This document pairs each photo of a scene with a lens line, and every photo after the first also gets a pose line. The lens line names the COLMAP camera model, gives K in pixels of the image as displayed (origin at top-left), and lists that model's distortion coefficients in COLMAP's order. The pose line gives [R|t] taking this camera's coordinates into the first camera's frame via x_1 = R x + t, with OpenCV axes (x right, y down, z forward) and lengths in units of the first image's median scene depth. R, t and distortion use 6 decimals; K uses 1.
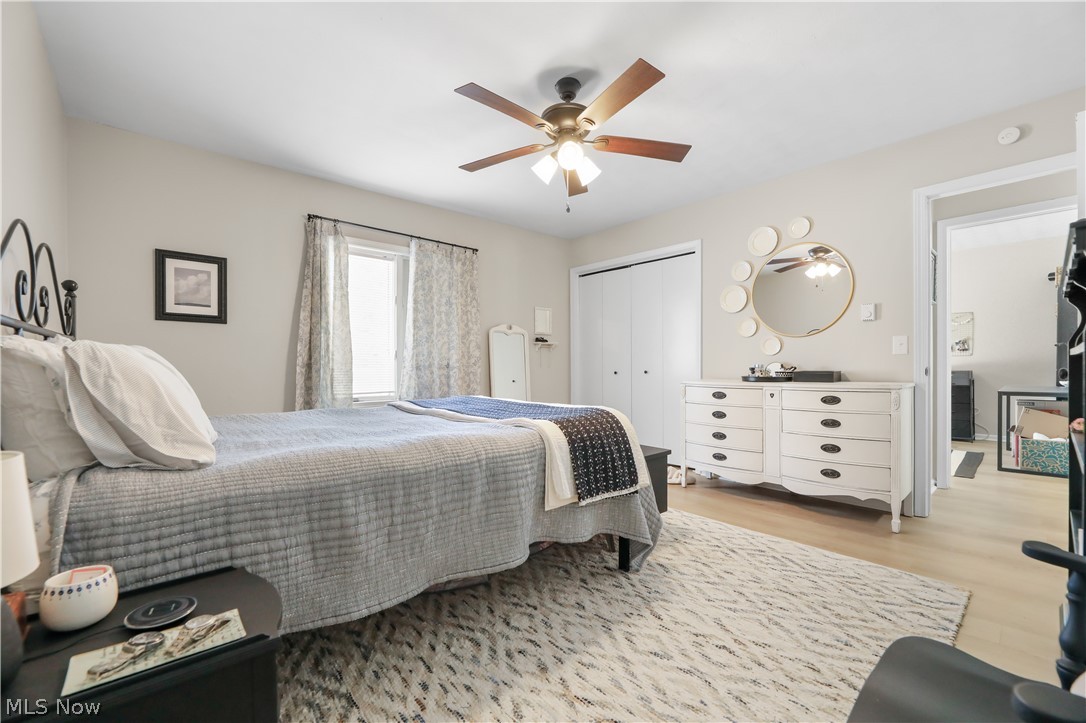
lens RADIAL K [[447.9, 0, 542.5], [0, 447.9, 364.0], [0, 0, 1]] dist [-0.001755, 0.000061]
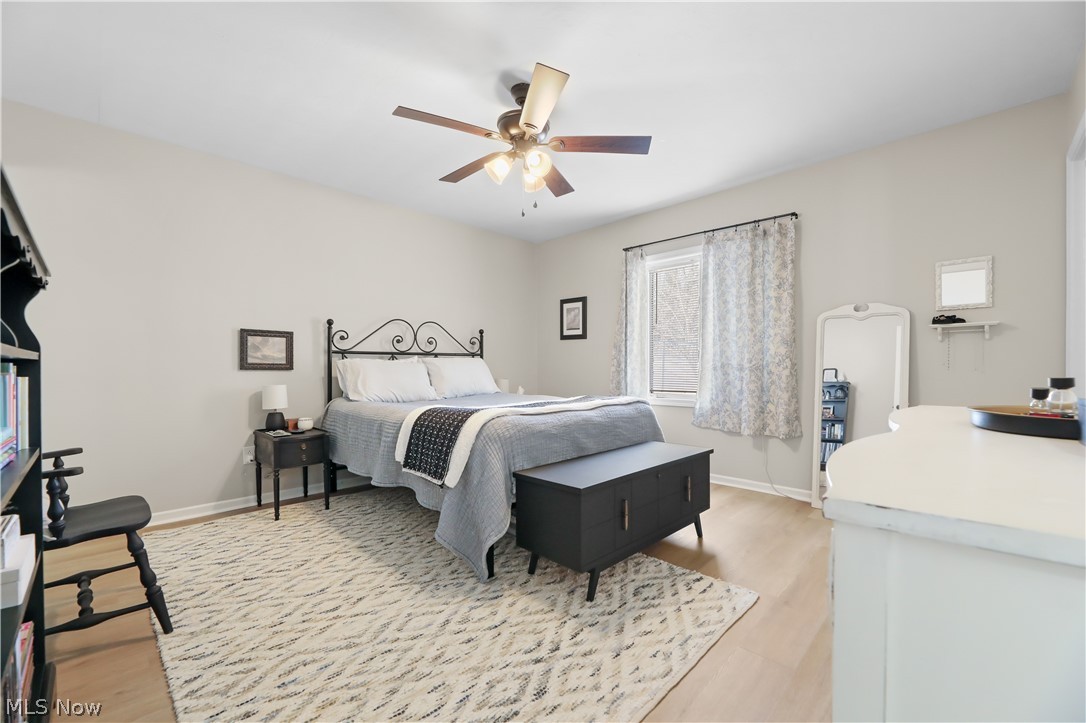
lens RADIAL K [[442.4, 0, 543.3], [0, 442.4, 367.3], [0, 0, 1]] dist [-0.002826, -0.000398]
pose [[0.069331, 0.006374, -0.997573, 1.198158], [0.004408, 0.999968, 0.006695, -0.003396], [0.997584, -0.004862, 0.069301, 1.102324]]
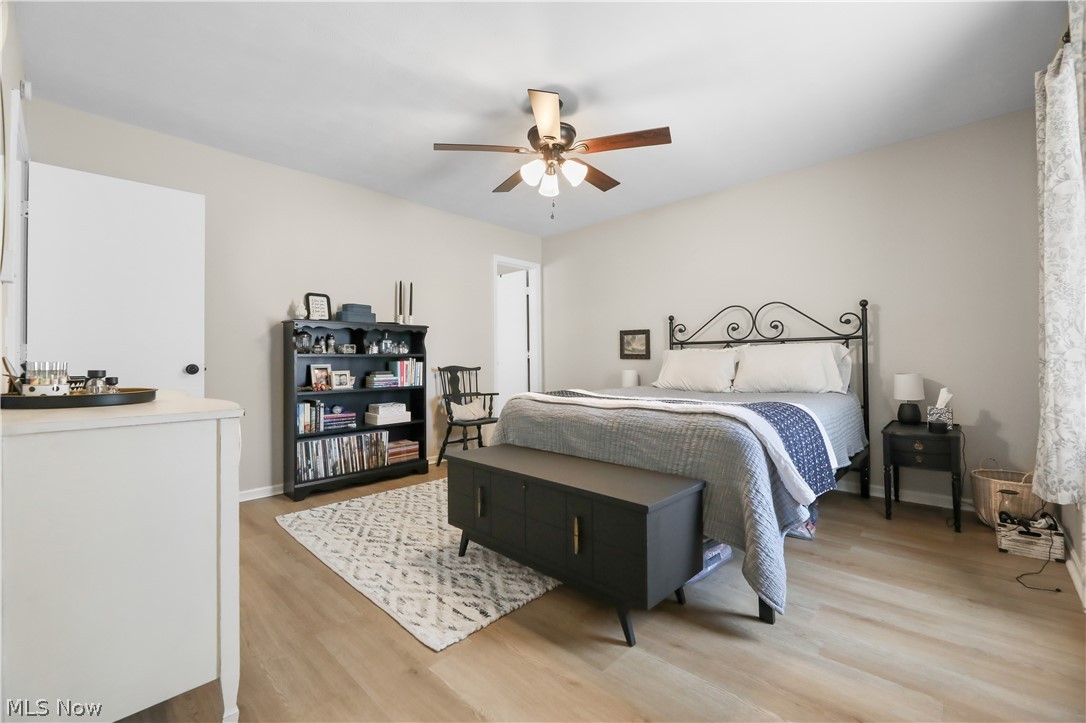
lens RADIAL K [[452.4, 0, 543.6], [0, 452.4, 346.4], [0, 0, 1]] dist [0.000392, 0.000007]
pose [[-0.996545, 0.012165, -0.082164, 0.196451], [0.014517, 0.999500, -0.028079, 0.006655], [0.081781, -0.029174, -0.996223, 2.373755]]
